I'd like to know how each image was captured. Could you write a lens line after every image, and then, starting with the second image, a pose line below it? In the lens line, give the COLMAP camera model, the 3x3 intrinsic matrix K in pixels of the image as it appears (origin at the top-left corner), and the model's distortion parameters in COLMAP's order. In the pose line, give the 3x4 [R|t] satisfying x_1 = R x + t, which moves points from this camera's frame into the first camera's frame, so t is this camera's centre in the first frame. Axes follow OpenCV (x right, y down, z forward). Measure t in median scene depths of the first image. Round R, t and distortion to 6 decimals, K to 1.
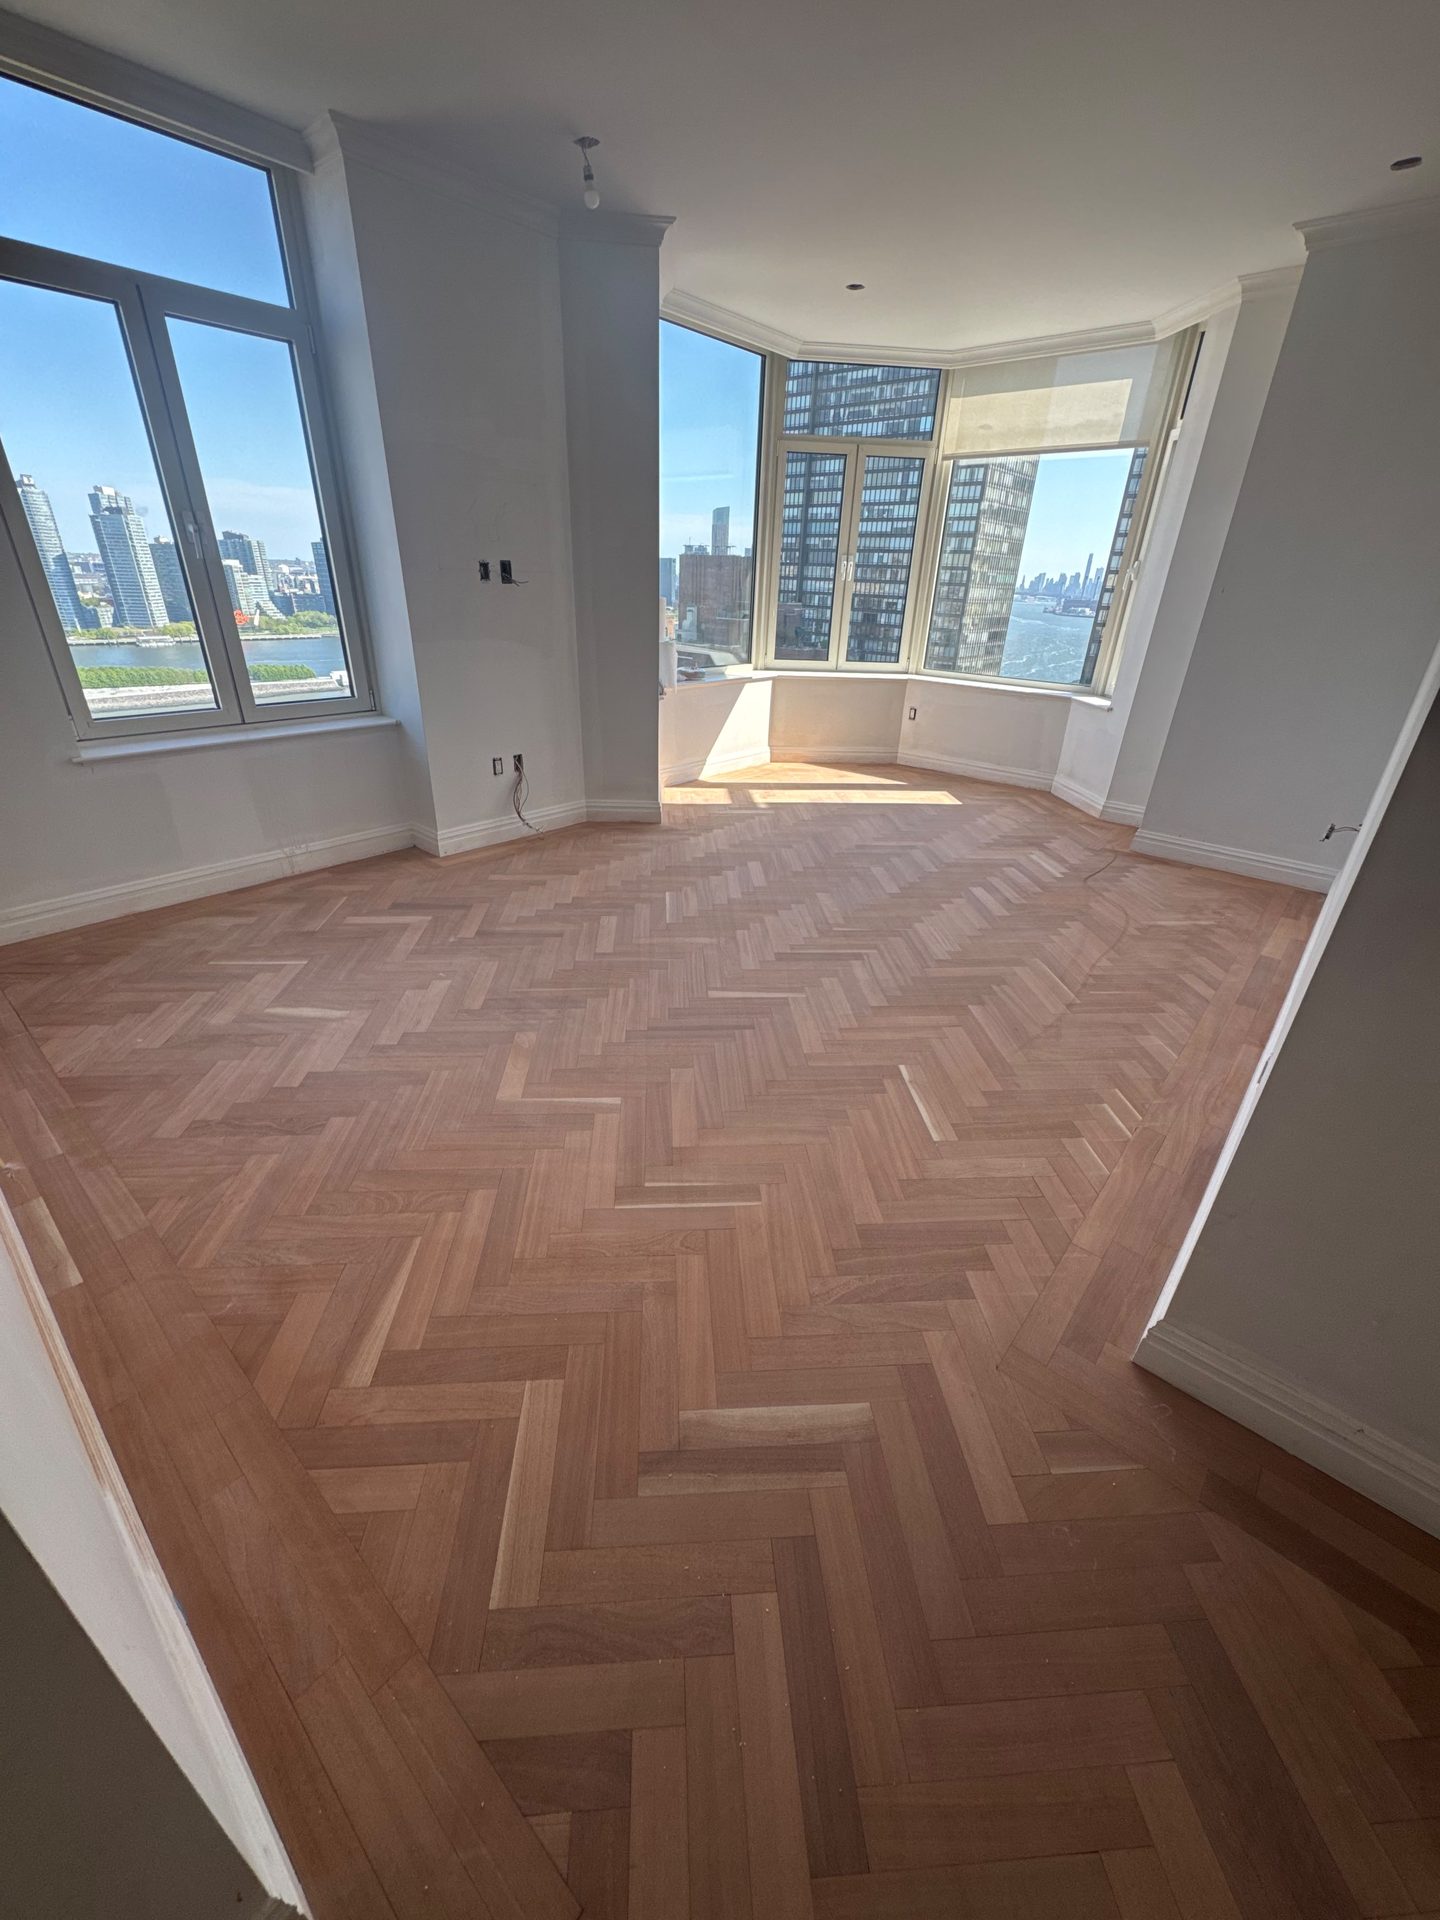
lens RADIAL K [[774.9, 0, 720.0], [0, 774.9, 960.0], [0, 0, 1]] dist [0.000028, -0.000104]
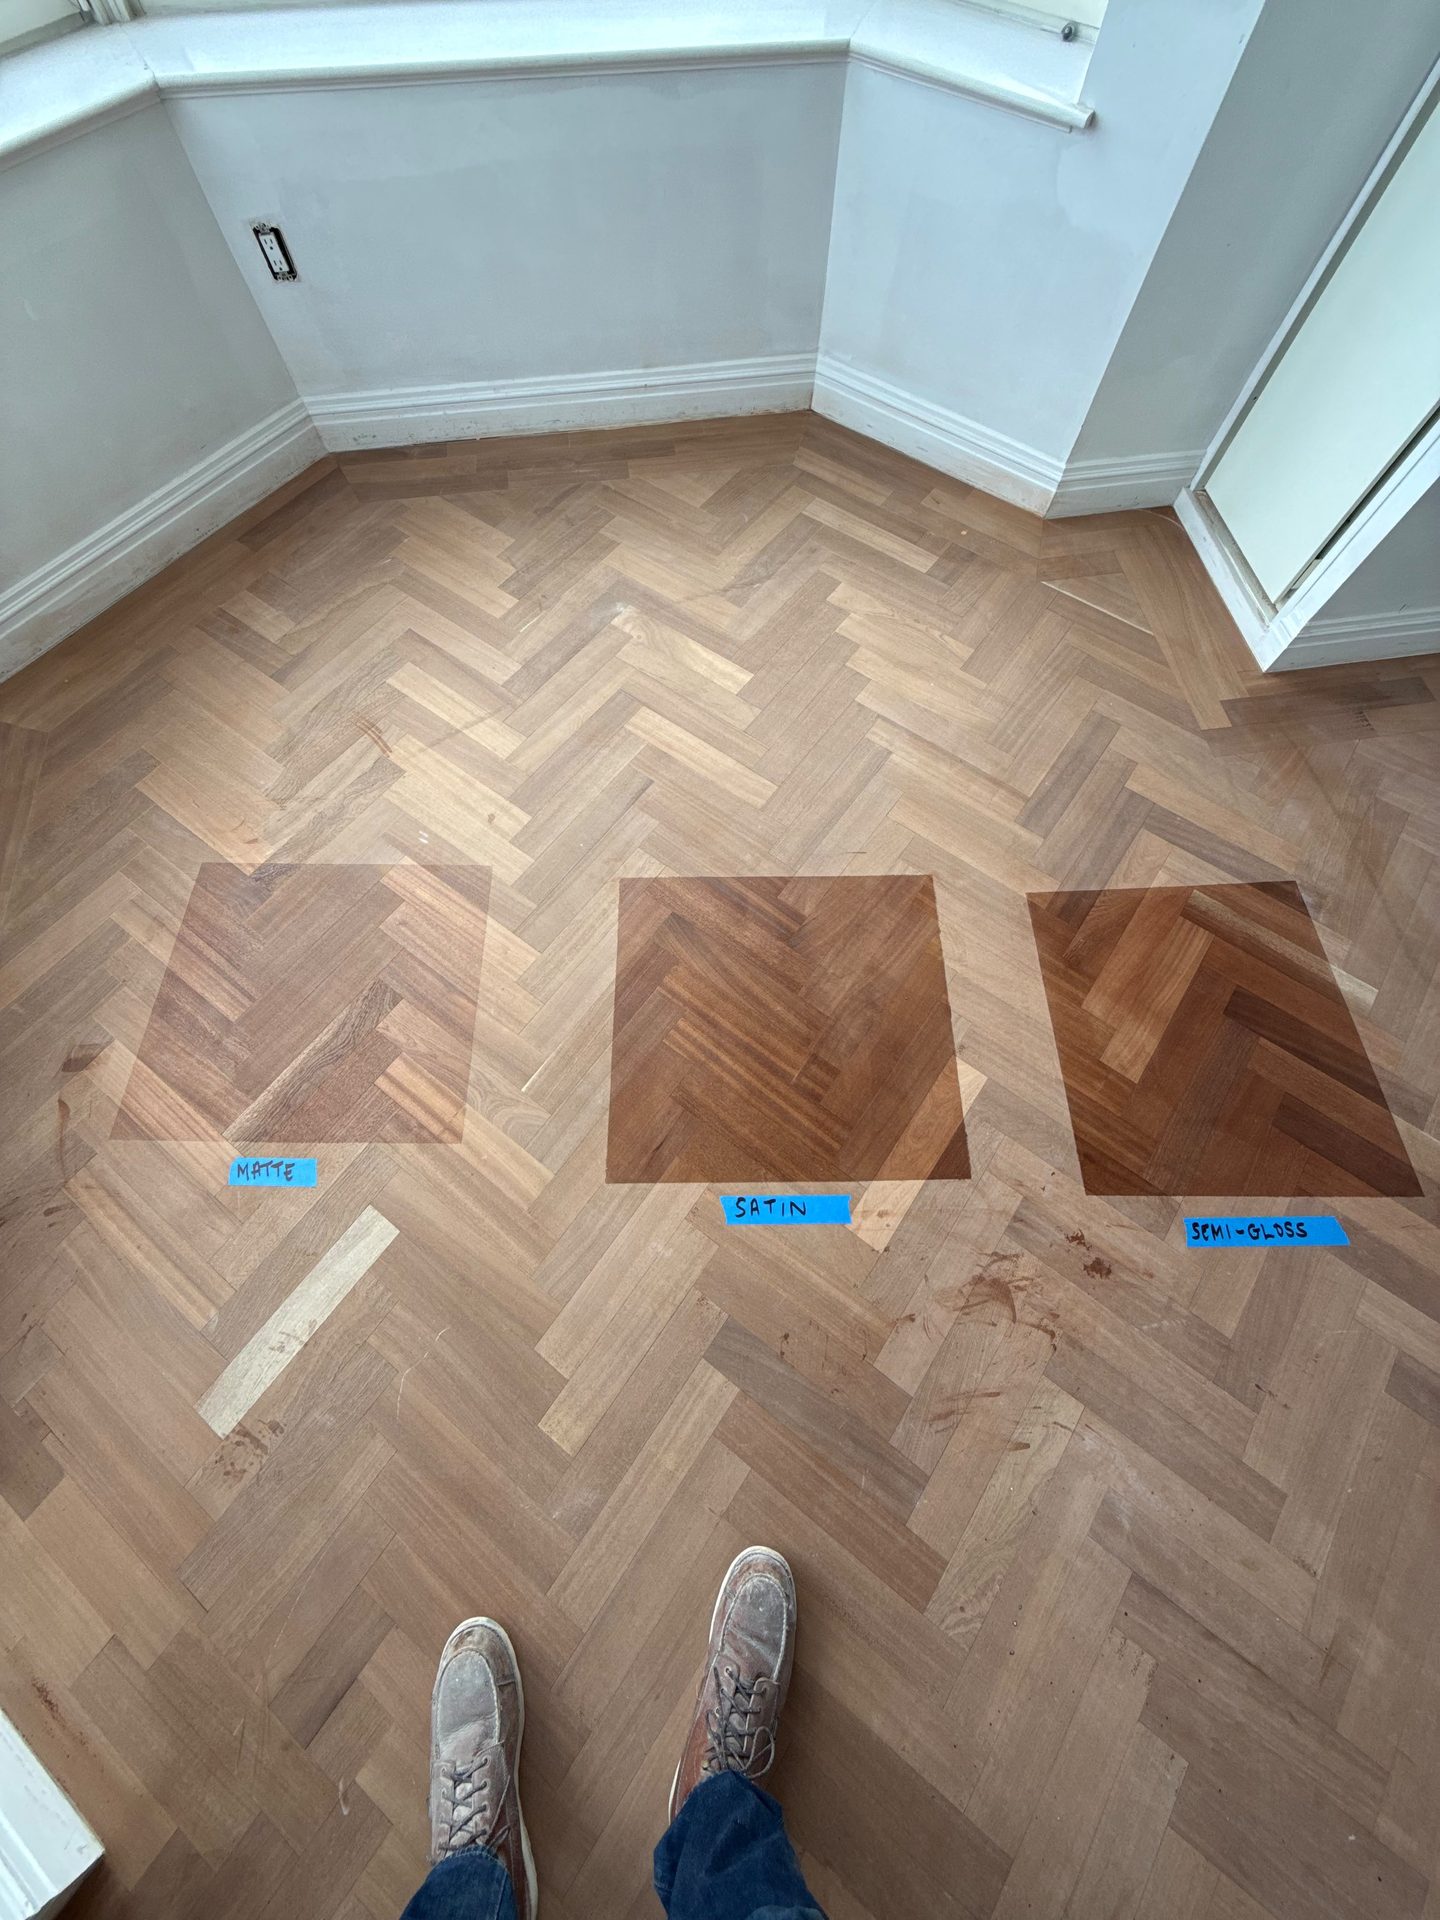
lens RADIAL K [[774.9, 0, 720.0], [0, 774.9, 960.0], [0, 0, 1]] dist [0.000028, -0.000104]
pose [[0.650333, -0.709372, 0.271770, 0.115659], [0.357825, 0.601640, 0.714137, -0.348080], [-0.670096, -0.367180, 0.645097, 0.716808]]
